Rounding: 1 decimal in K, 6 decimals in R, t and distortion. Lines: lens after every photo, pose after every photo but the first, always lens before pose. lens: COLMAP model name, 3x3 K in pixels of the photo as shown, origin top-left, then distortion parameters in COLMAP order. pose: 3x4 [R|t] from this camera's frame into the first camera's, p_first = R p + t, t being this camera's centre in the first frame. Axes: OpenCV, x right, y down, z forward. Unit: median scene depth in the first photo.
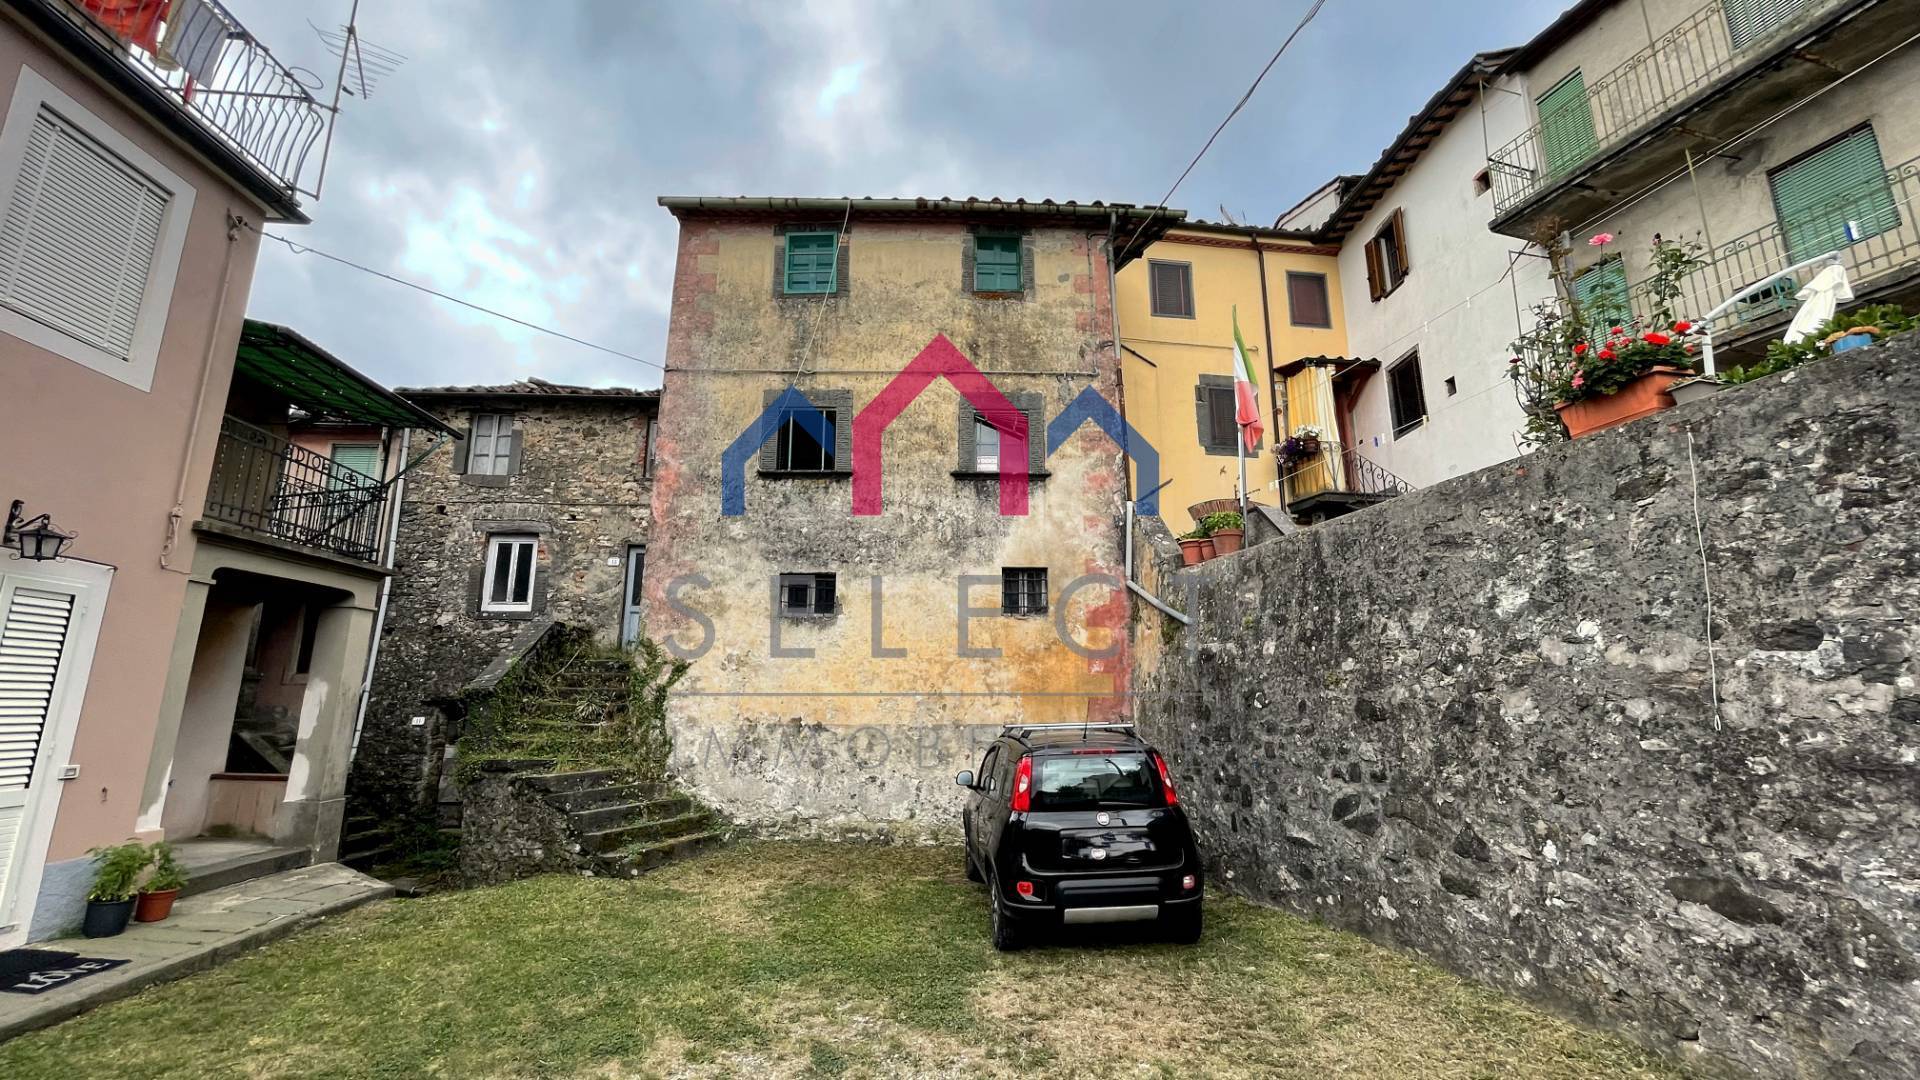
lens RADIAL K [[780.3, 0, 960.0], [0, 780.3, 540.0], [0, 0, 1]] dist [-0.002785, -0.000195]
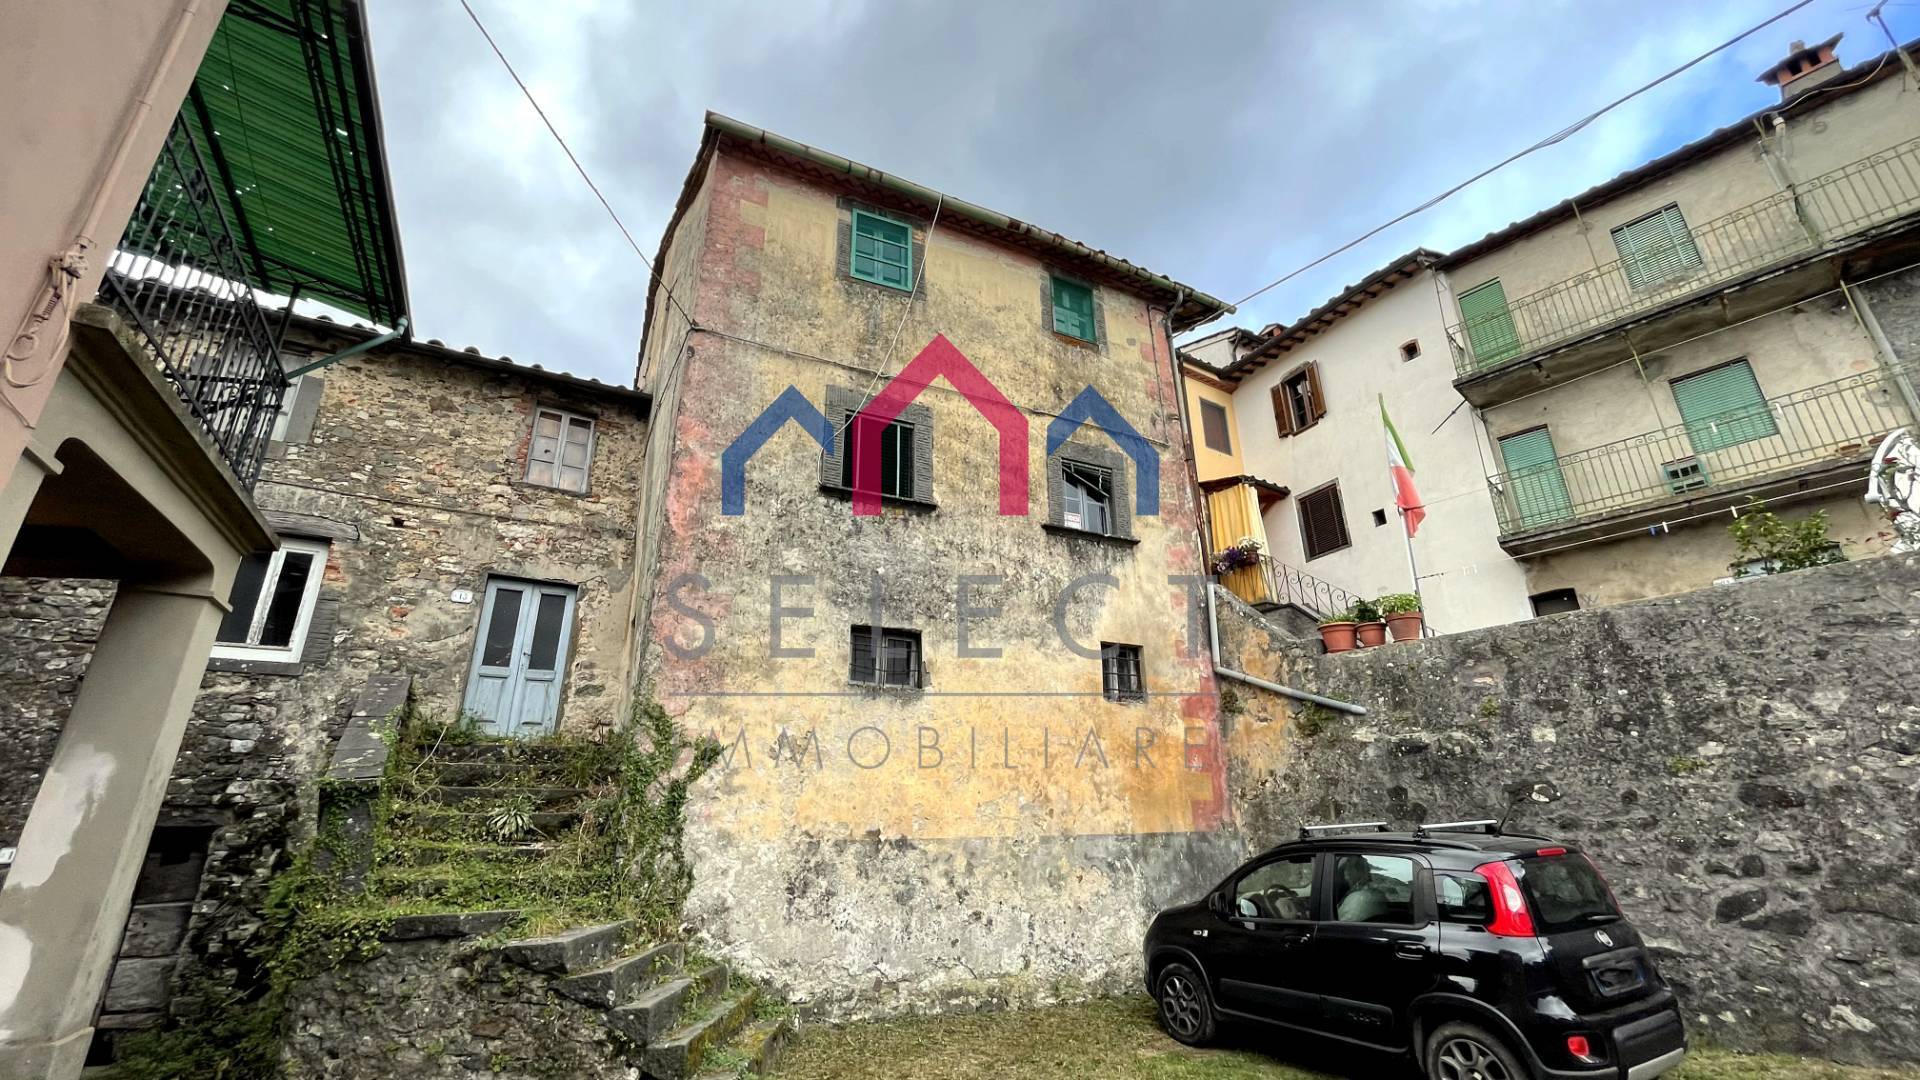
lens RADIAL K [[780.3, 0, 960.0], [0, 780.3, 540.0], [0, 0, 1]] dist [-0.002785, -0.000195]
pose [[0.904779, 0.134546, 0.404069, -0.444843], [-0.073177, 0.983788, -0.163725, 0.077091], [-0.419547, 0.118567, 0.899957, 0.291886]]
